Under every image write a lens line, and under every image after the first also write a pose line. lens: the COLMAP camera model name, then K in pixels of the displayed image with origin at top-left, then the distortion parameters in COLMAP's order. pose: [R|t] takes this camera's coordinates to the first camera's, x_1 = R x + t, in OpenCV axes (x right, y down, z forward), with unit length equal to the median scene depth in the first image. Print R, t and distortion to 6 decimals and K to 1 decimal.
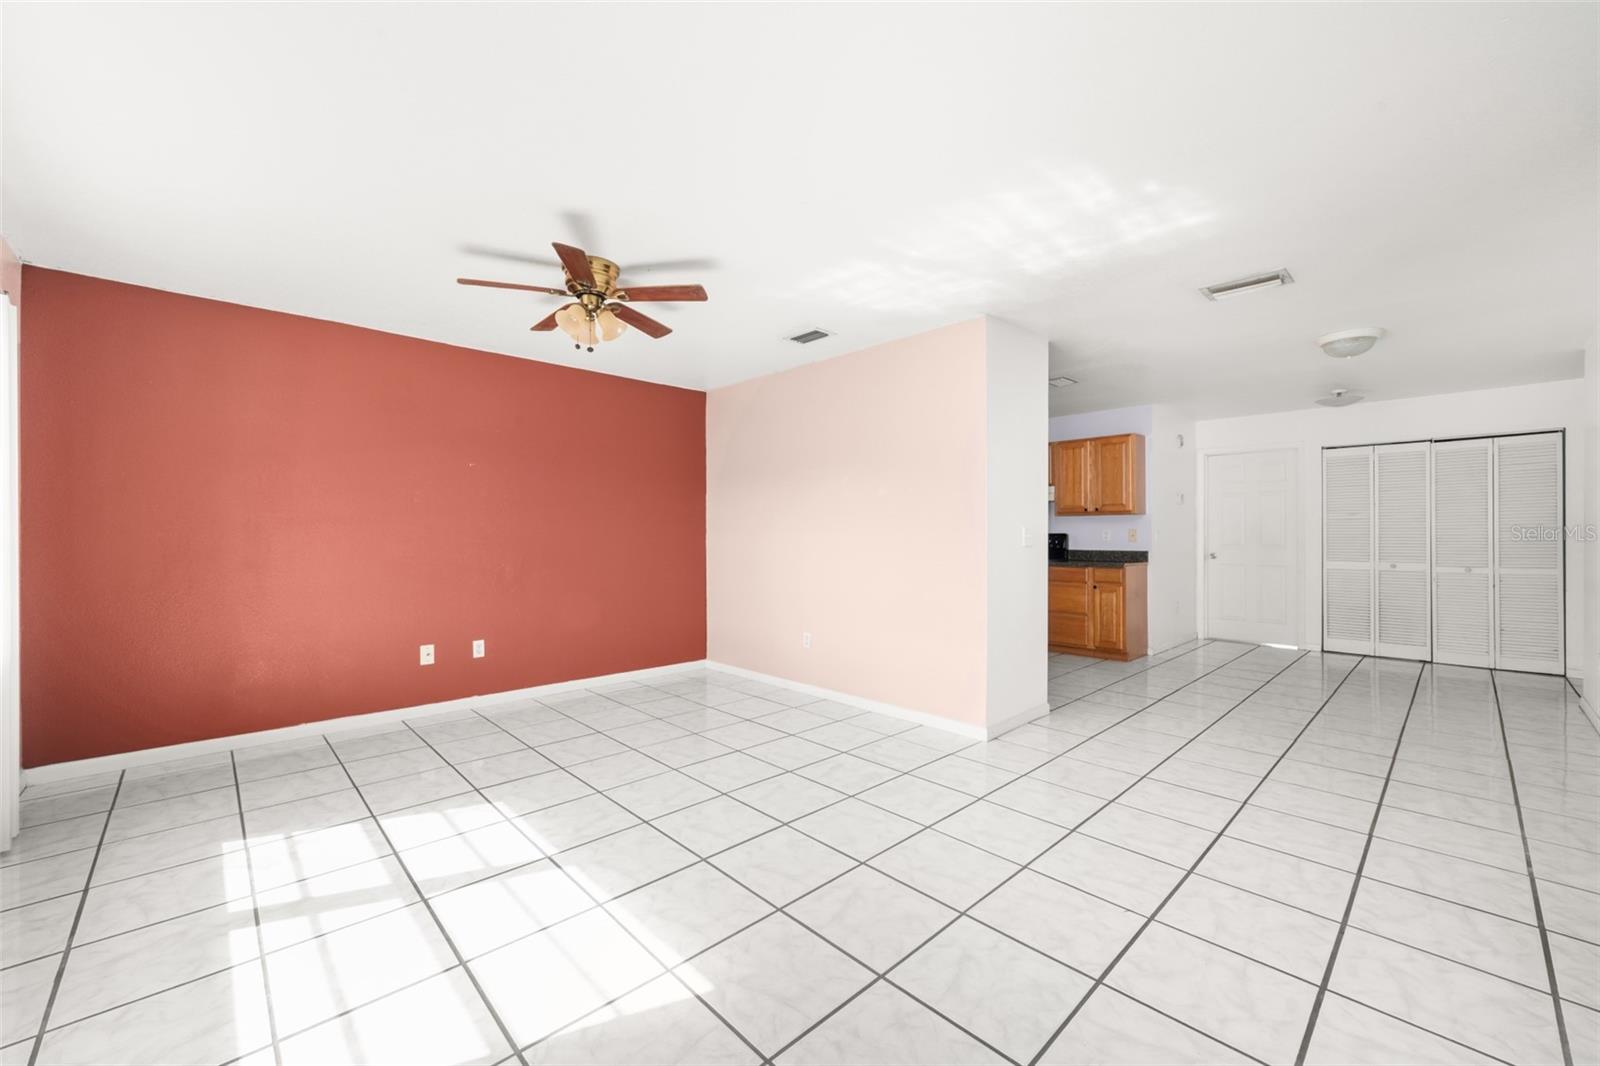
lens RADIAL K [[644.3, 0, 774.8], [0, 644.3, 540.1], [0, 0, 1]] dist [-0.000282, -0.000069]
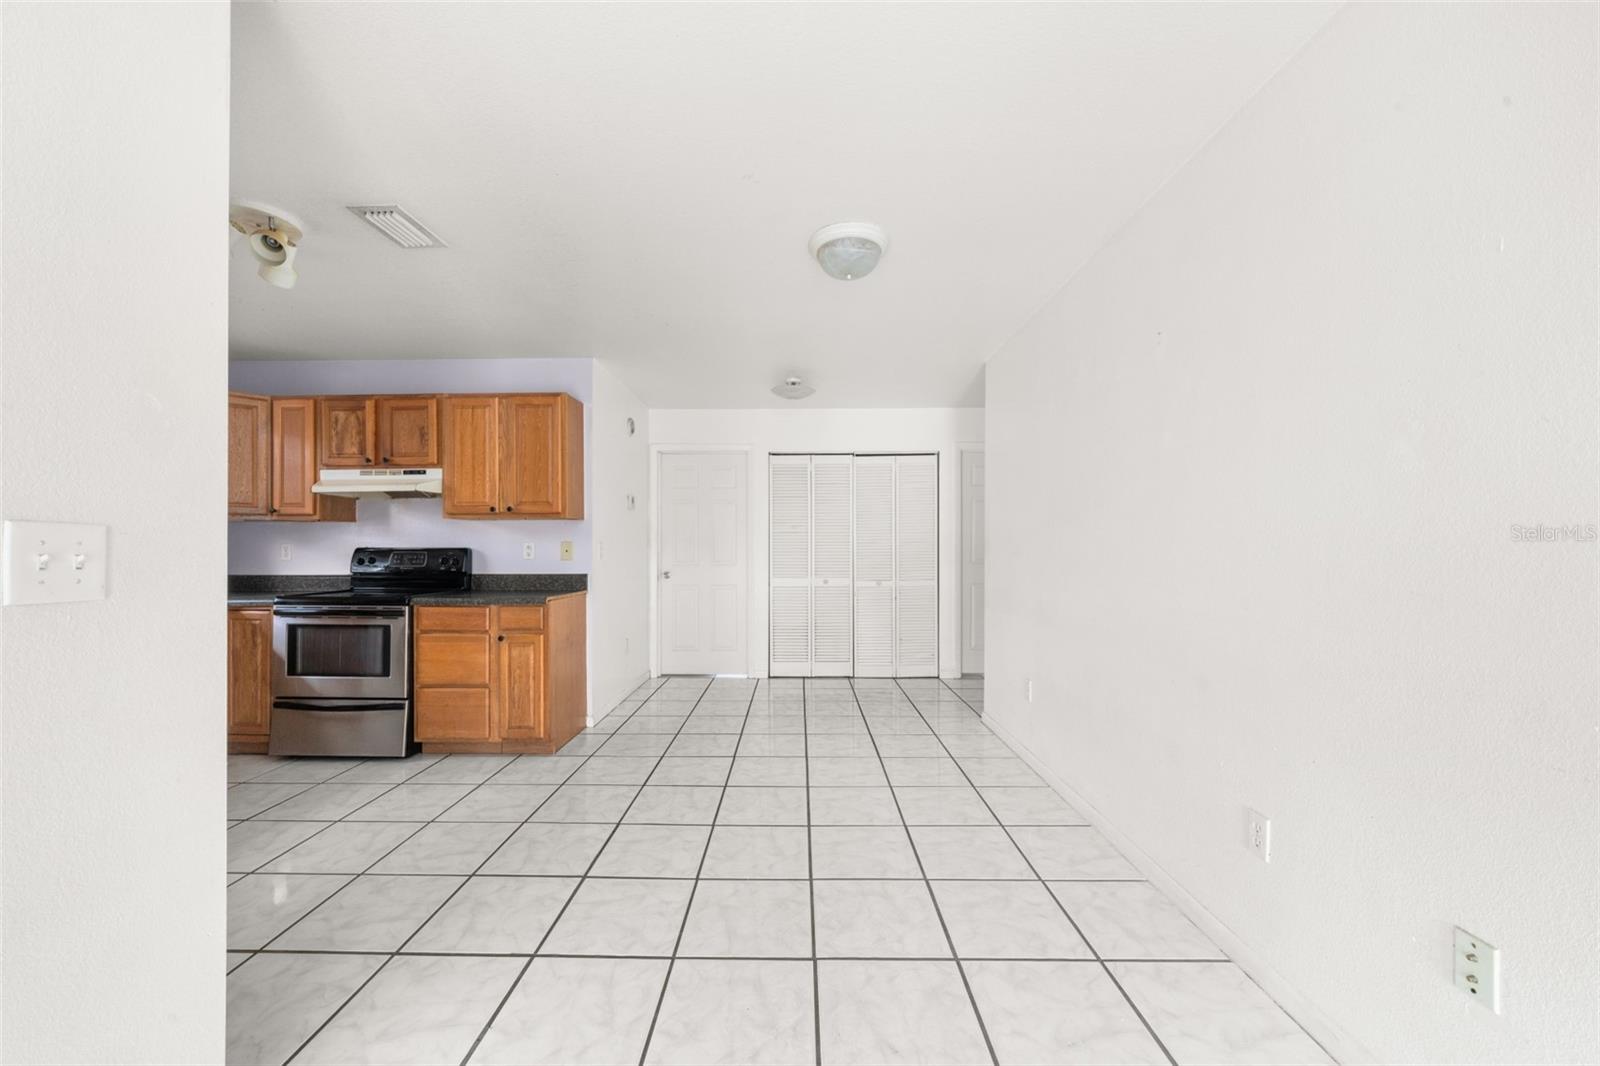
lens RADIAL K [[617.0, 0, 800.0], [0, 617.0, 533.0], [0, 0, 1]] dist [-0.000459, -0.000149]
pose [[0.685876, 0.015857, 0.727546, 0.262558], [0.007064, 0.999570, -0.028445, -0.006081], [-0.727684, 0.024650, 0.685469, 0.393947]]
